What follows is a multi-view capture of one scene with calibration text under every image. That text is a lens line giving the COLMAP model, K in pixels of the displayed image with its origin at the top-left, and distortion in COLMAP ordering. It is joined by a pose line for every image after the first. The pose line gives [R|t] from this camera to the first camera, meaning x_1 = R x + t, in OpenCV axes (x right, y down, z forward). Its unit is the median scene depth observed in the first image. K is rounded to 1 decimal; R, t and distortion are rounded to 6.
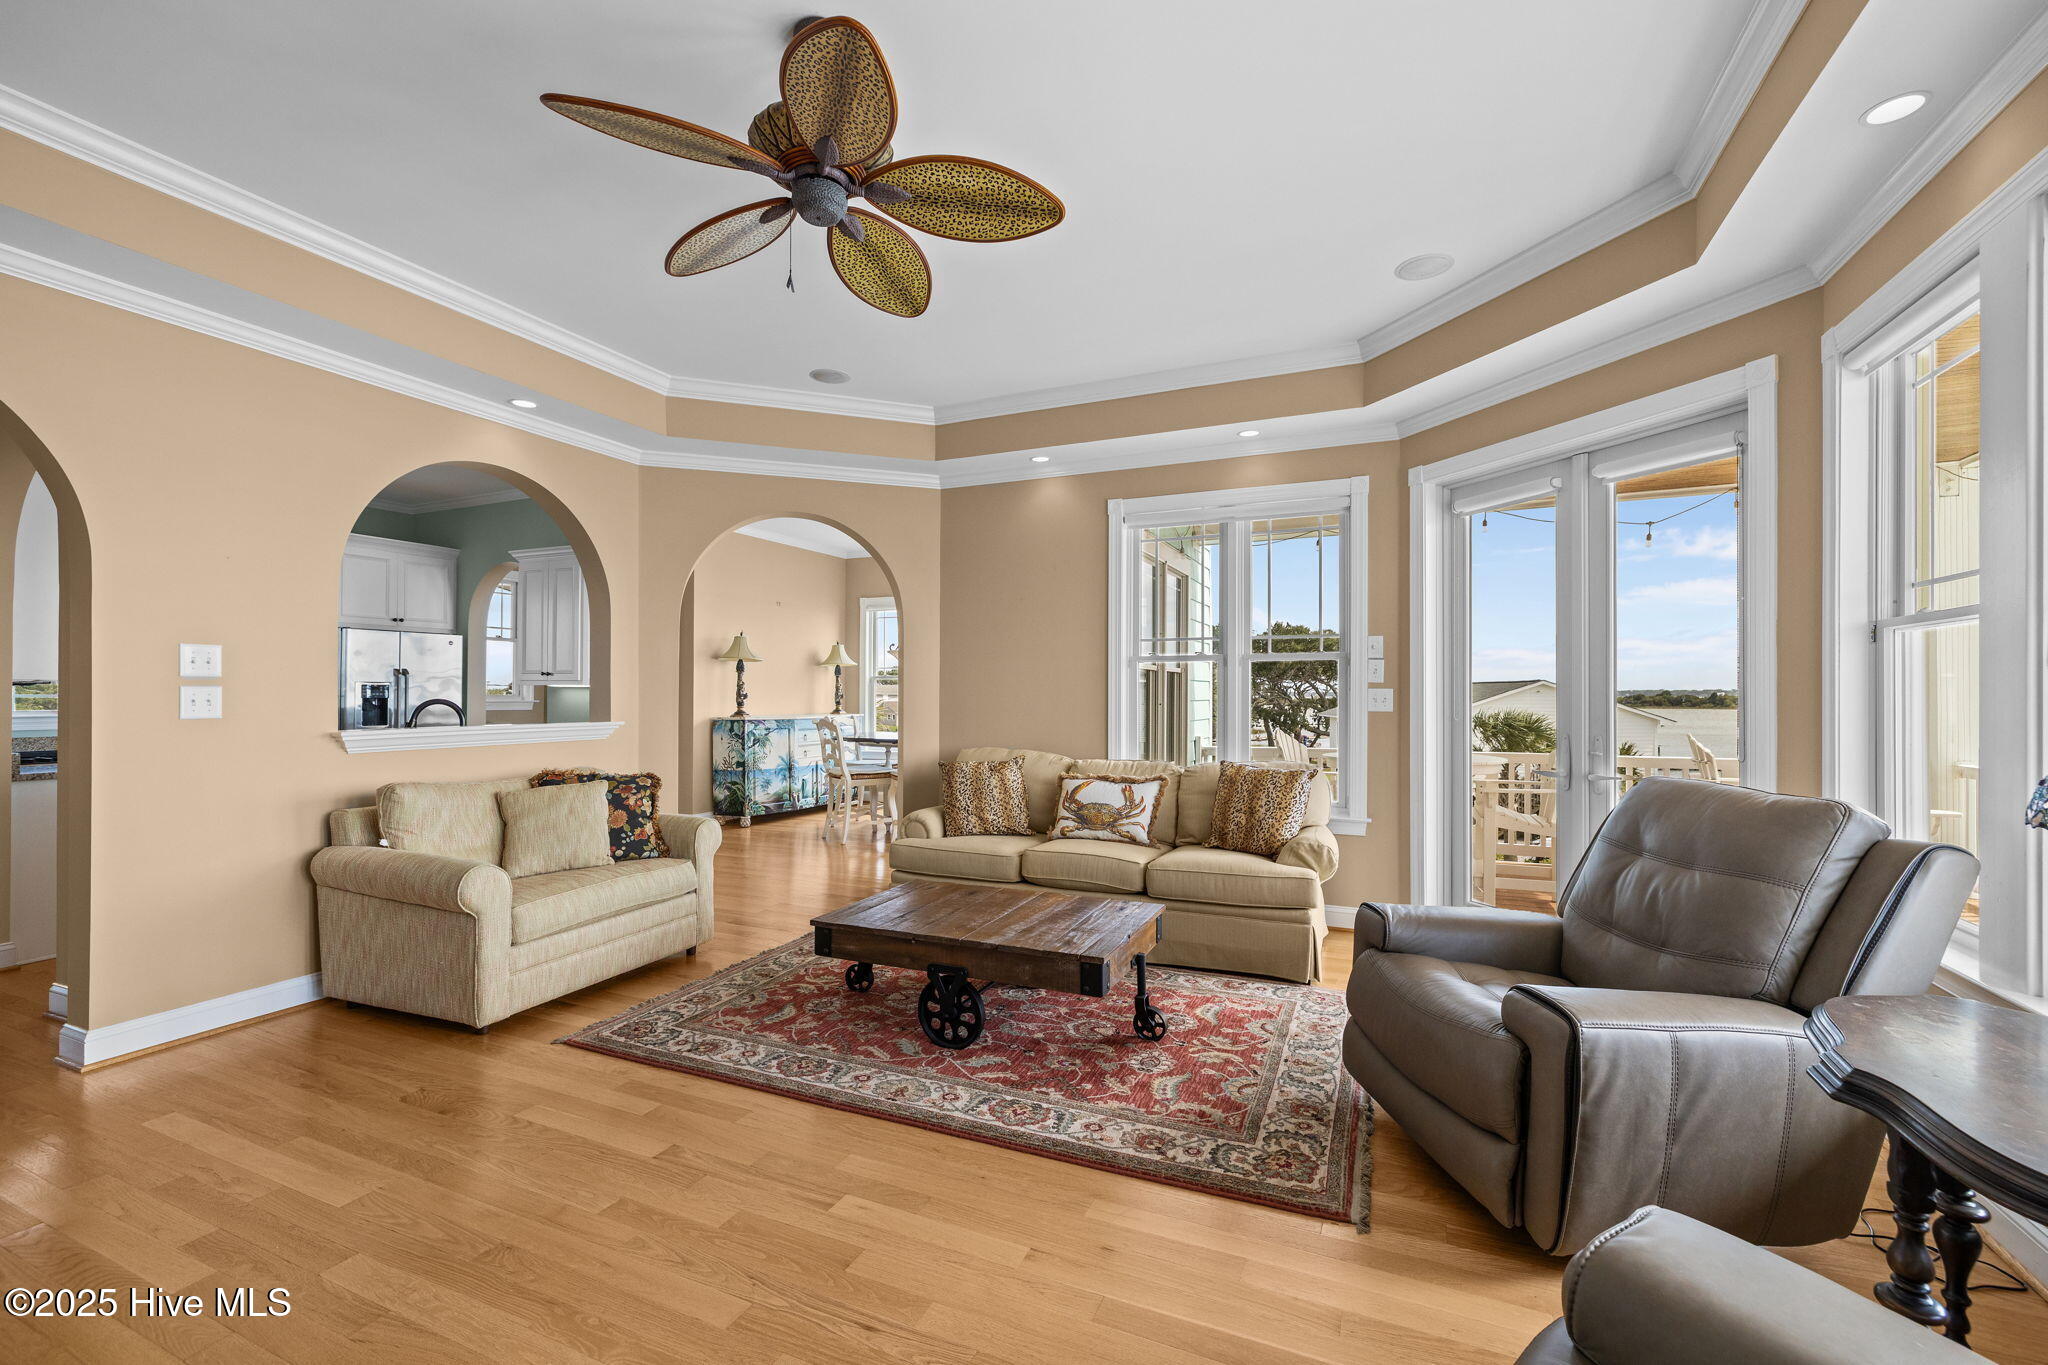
lens RADIAL K [[858.6, 0, 1017.2], [0, 858.6, 695.0], [0, 0, 1]] dist [-0.000584, -0.000010]
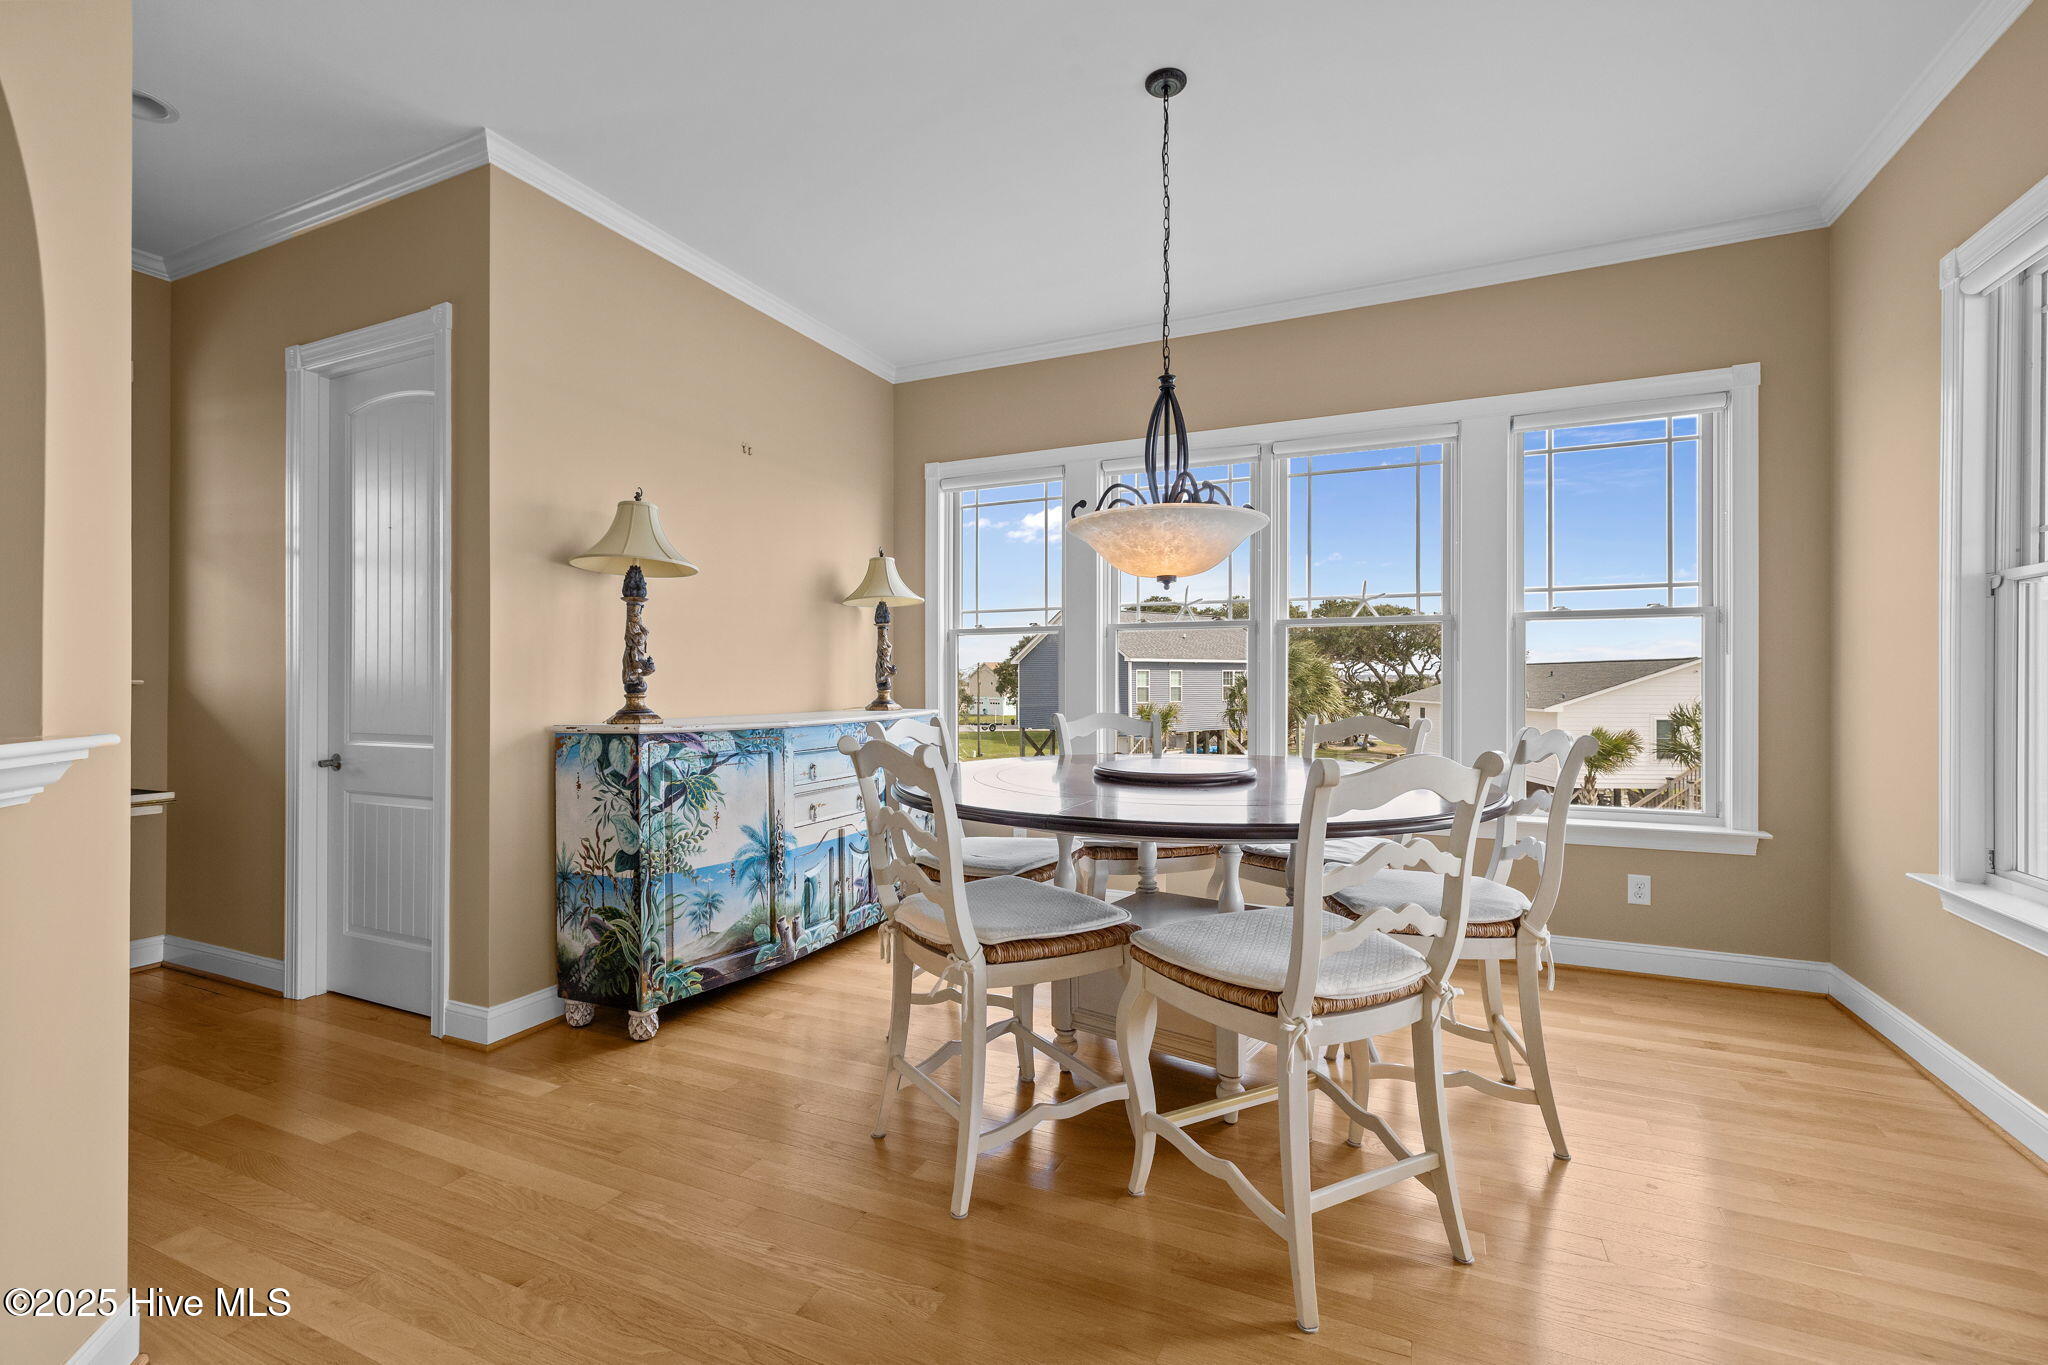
lens RADIAL K [[862.5, 0, 1024.0], [0, 862.5, 682.5], [0, 0, 1]] dist [0.000906, 0.000014]
pose [[0.999977, -0.003170, 0.005960, -0.158560], [0.003145, 0.999986, 0.004160, 0.007077], [-0.005973, -0.004141, 0.999974, 0.630259]]
